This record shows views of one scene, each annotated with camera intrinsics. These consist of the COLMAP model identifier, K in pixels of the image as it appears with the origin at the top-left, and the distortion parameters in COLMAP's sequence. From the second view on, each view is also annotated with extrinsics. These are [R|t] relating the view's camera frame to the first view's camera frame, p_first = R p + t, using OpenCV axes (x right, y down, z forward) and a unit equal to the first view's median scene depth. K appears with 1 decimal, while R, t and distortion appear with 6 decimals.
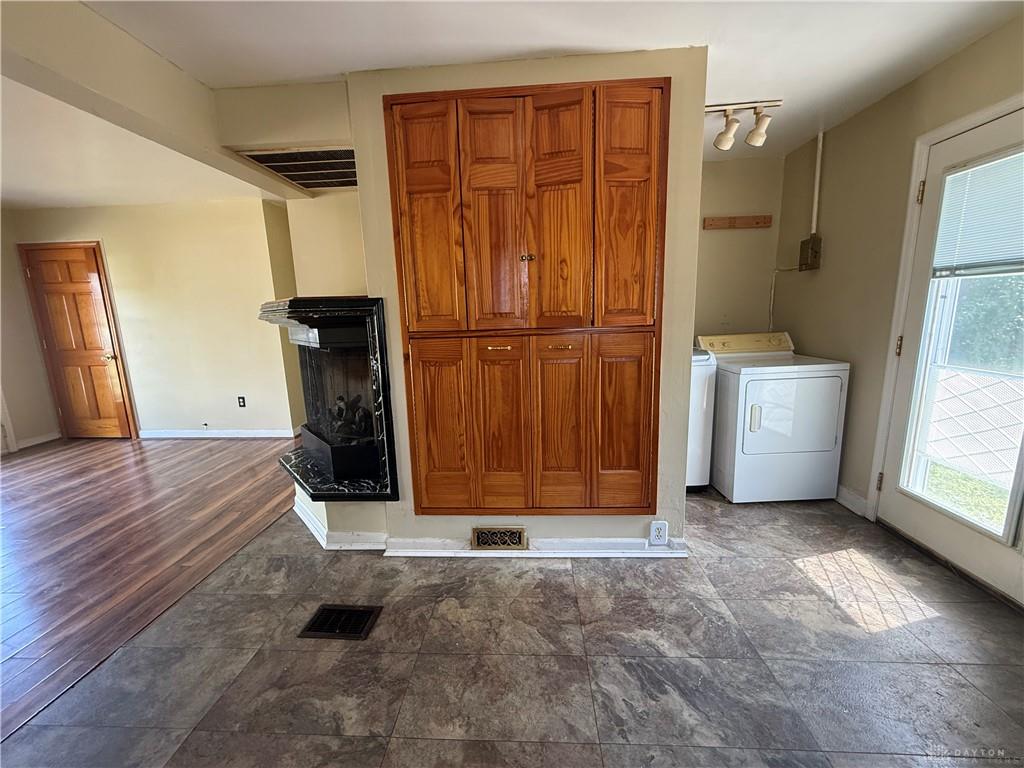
lens RADIAL K [[408.0, 0, 509.9], [0, 408.0, 383.8], [0, 0, 1]] dist [0.000627, -0.000541]
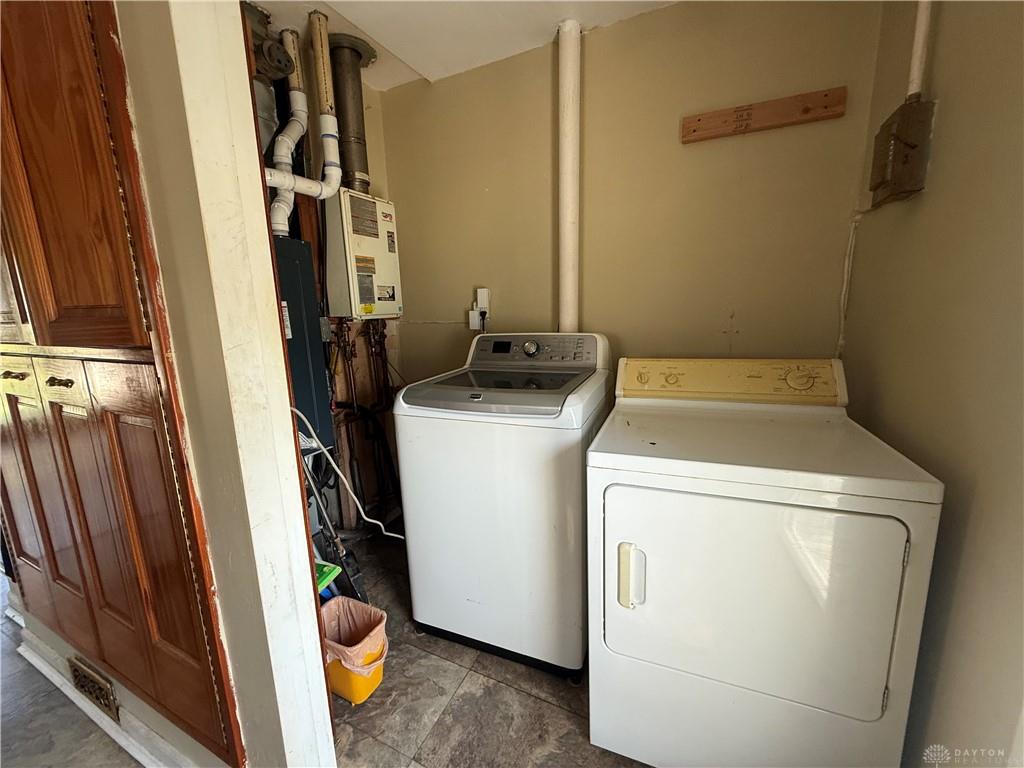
lens RADIAL K [[408.0, 0, 509.4], [0, 408.0, 384.4], [0, 0, 1]] dist [0.000627, -0.000541]
pose [[0.921612, 0.074478, -0.380899, 0.800538], [-0.066869, 0.997209, 0.033194, -0.140534], [0.382308, -0.005122, 0.924021, 0.739415]]
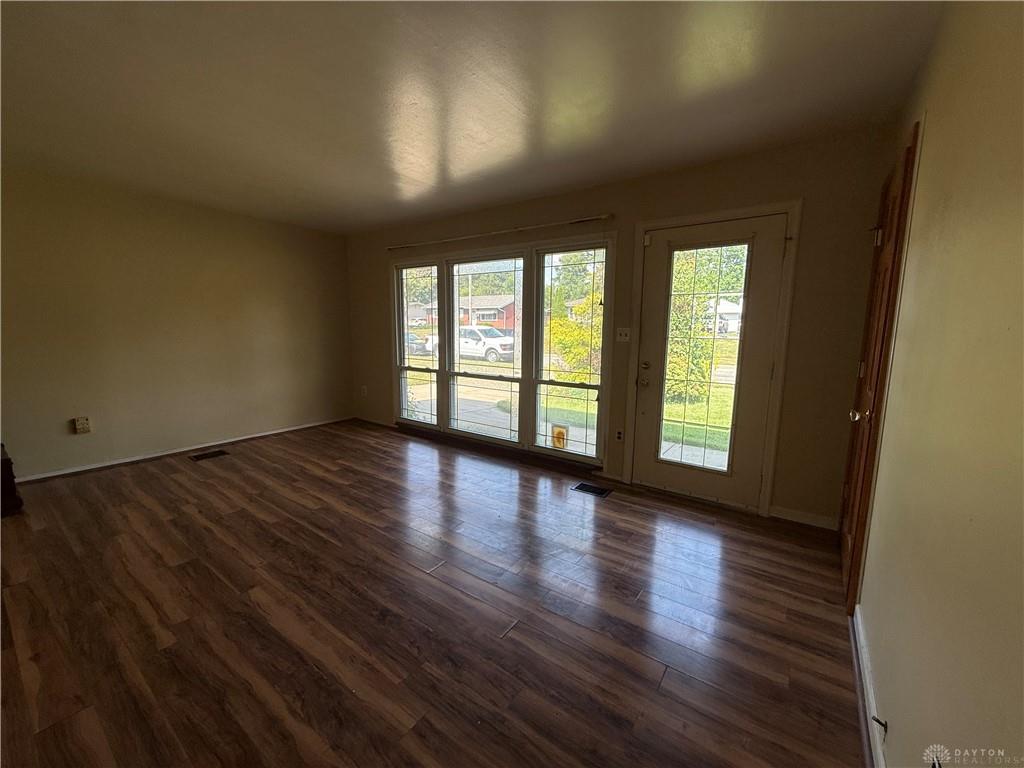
lens RADIAL K [[408.0, 0, 507.9], [0, 408.0, 383.1], [0, 0, 1]] dist [0.000627, -0.000541]
pose [[-0.543148, 0.134513, -0.828792, -0.915025], [-0.148613, 0.956098, 0.252569, -0.315014], [0.826380, 0.260352, -0.499312, 1.894192]]
